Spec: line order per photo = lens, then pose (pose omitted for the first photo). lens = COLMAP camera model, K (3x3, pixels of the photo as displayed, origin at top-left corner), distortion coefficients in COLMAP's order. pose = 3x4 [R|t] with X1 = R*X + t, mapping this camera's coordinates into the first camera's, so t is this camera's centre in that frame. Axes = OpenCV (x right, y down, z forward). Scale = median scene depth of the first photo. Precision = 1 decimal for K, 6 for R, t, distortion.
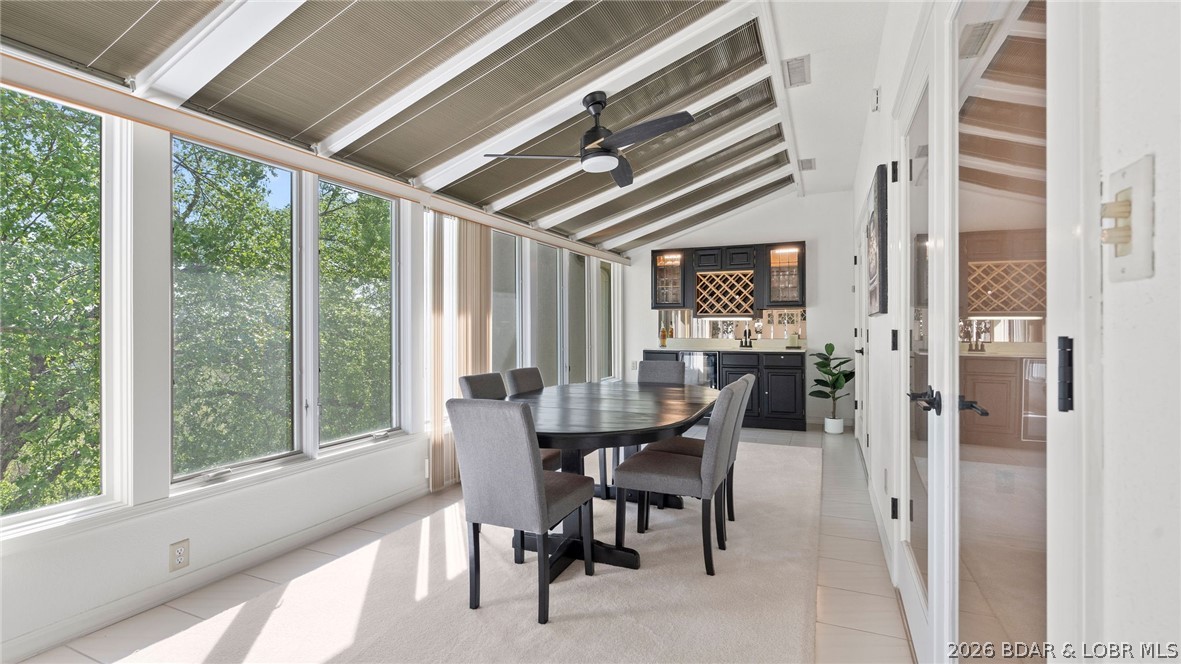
lens RADIAL K [[530.9, 0, 585.4], [0, 530.9, 327.0], [0, 0, 1]] dist [-0.001723, 0.000070]
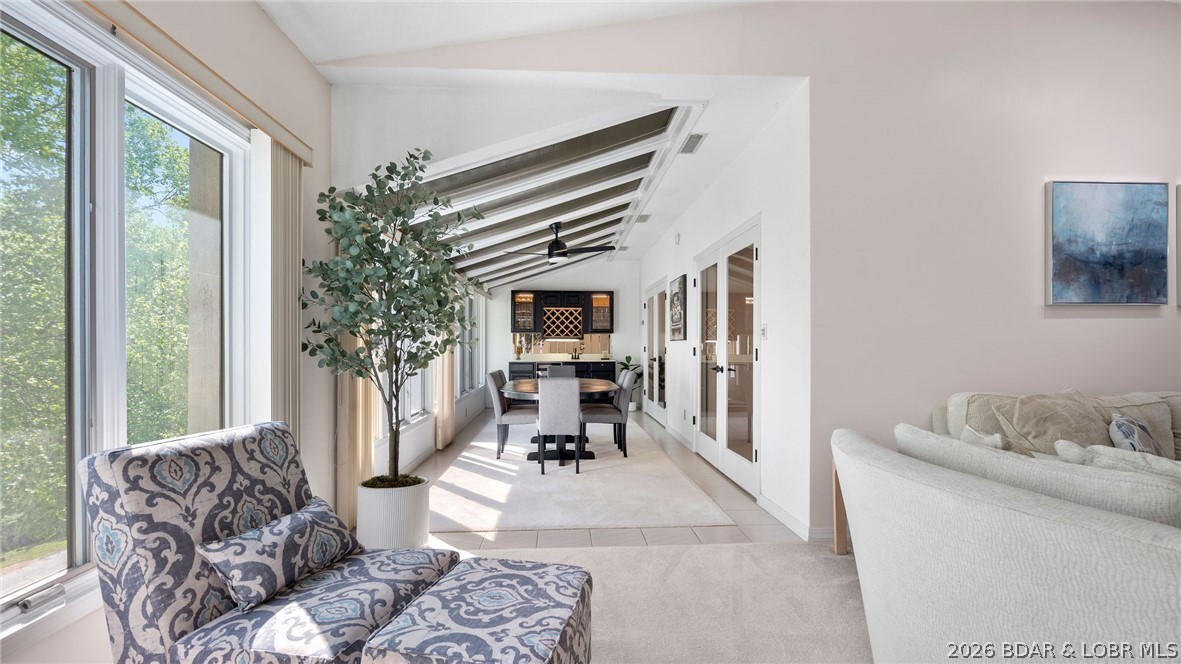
lens RADIAL K [[536.4, 0, 586.5], [0, 536.4, 343.4], [0, 0, 1]] dist [-0.002316, 0.000269]
pose [[0.888430, 0.004558, 0.458989, -0.362380], [-0.003040, 0.999987, -0.004045, -0.000205], [-0.459002, 0.002199, 0.888433, -0.354088]]
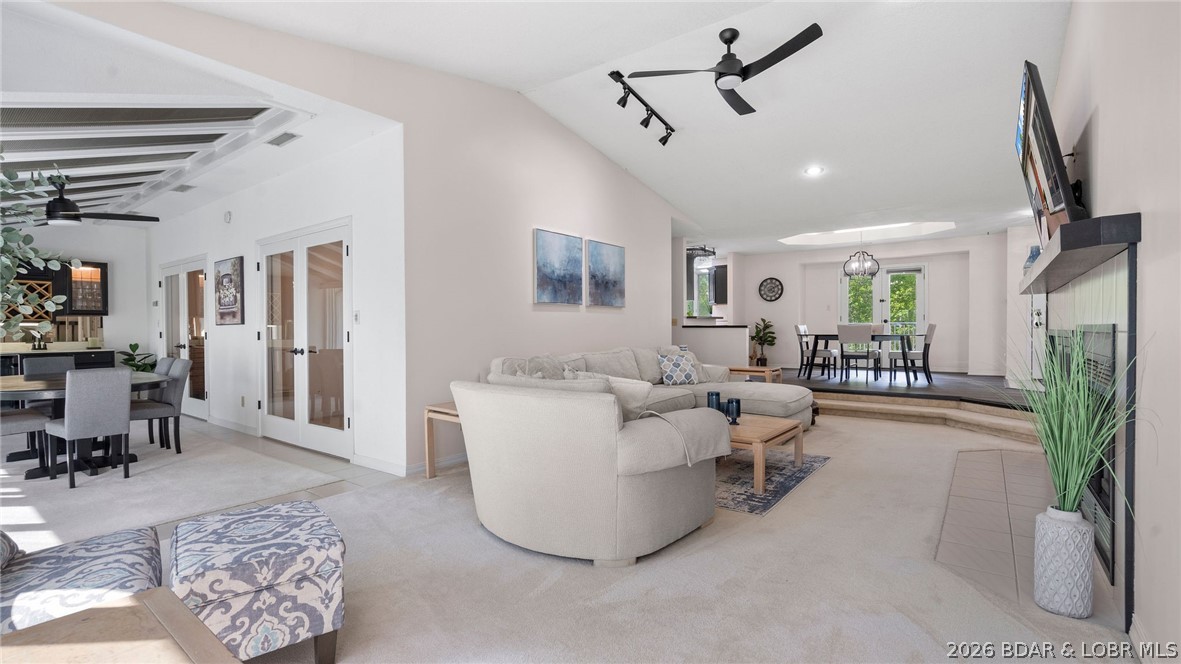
lens RADIAL K [[534.4, 0, 590.5], [0, 534.4, 332.0], [0, 0, 1]] dist [-0.002749, -0.000207]
pose [[0.219478, -0.005761, 0.975600, -0.533349], [0.005321, 0.999975, 0.004708, 0.001537], [-0.975603, 0.004158, 0.219503, -0.371903]]
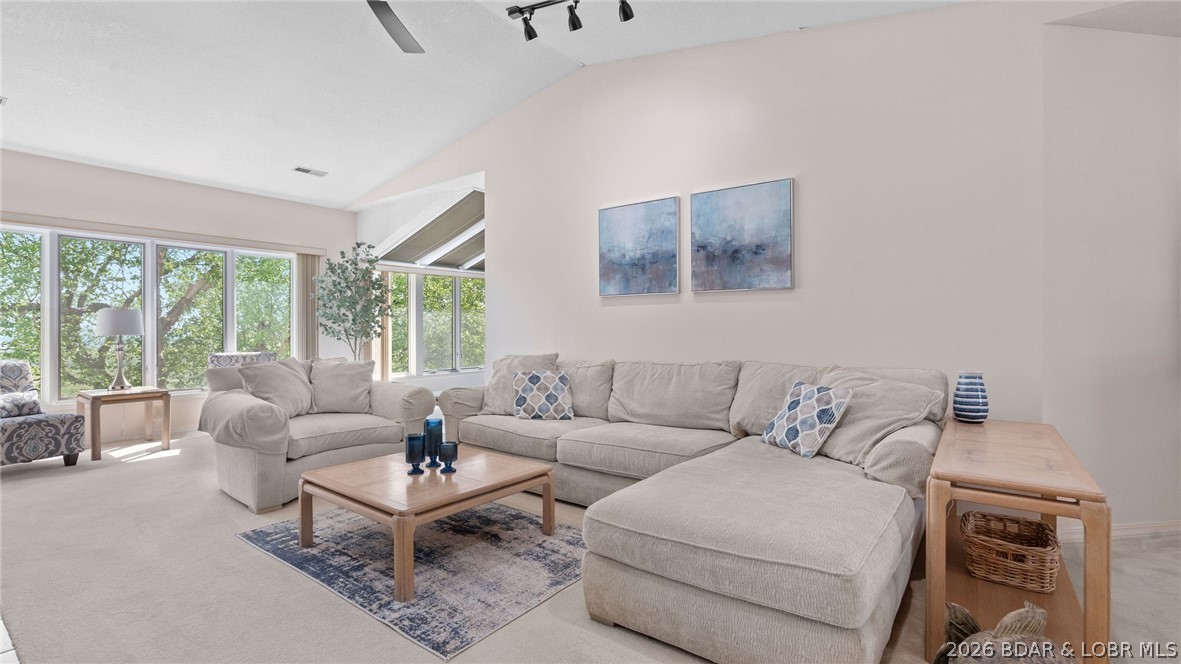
lens RADIAL K [[530.9, 0, 585.4], [0, 530.9, 327.0], [0, 0, 1]] dist [-0.001723, 0.000070]
pose [[0.973788, -0.000470, -0.227455, 0.382252], [0.001385, 0.999992, 0.003867, -0.002316], [0.227451, -0.004081, 0.973781, -0.791627]]
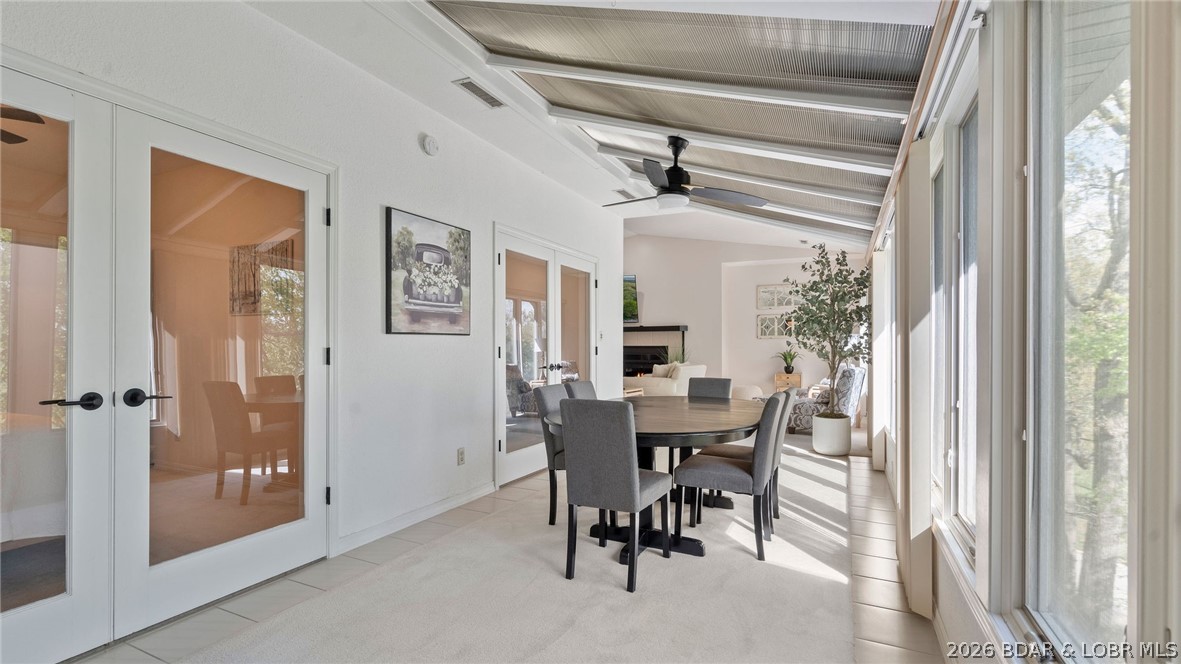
lens RADIAL K [[525.7, 0, 577.1], [0, 525.7, 356.2], [0, 0, 1]] dist [-0.001471, -0.000126]
pose [[-0.999196, 0.001963, 0.040039, 0.086927], [0.002708, 0.999824, 0.018554, 0.002445], [-0.039996, 0.018647, -0.999026, 1.001431]]
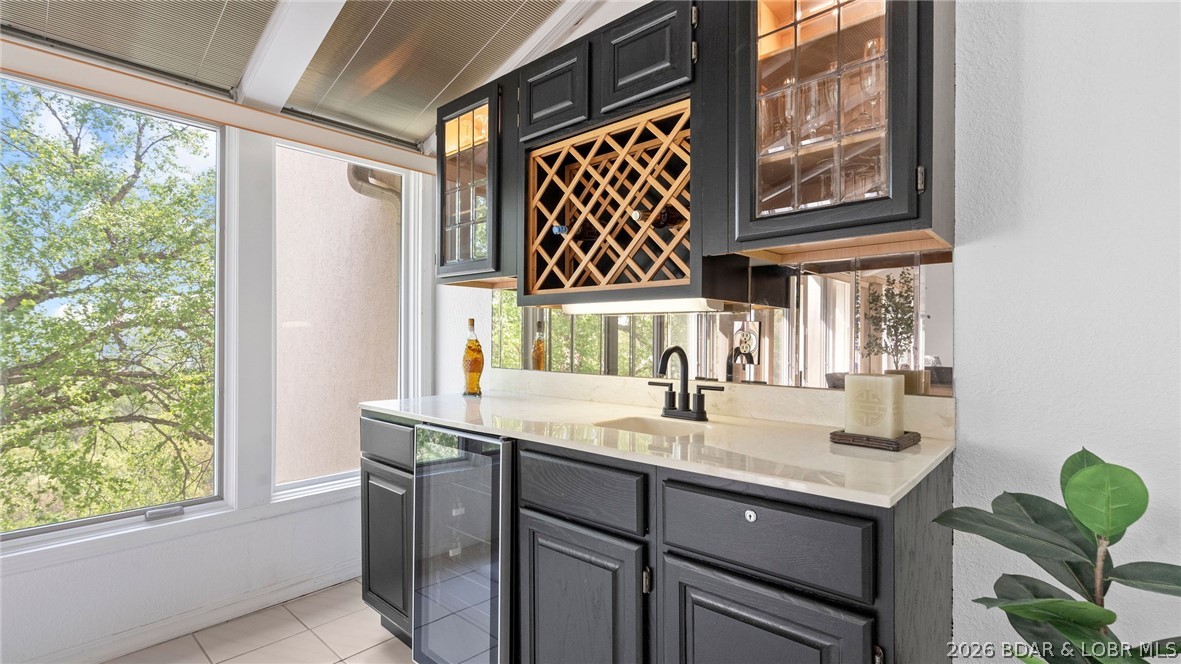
lens RADIAL K [[534.4, 0, 590.5], [0, 534.4, 332.0], [0, 0, 1]] dist [-0.002749, -0.000207]
pose [[0.953499, 0.000924, -0.301394, 0.336509], [-0.001923, 0.999994, -0.003018, -0.001375], [0.301389, 0.003457, 0.953495, 0.743271]]
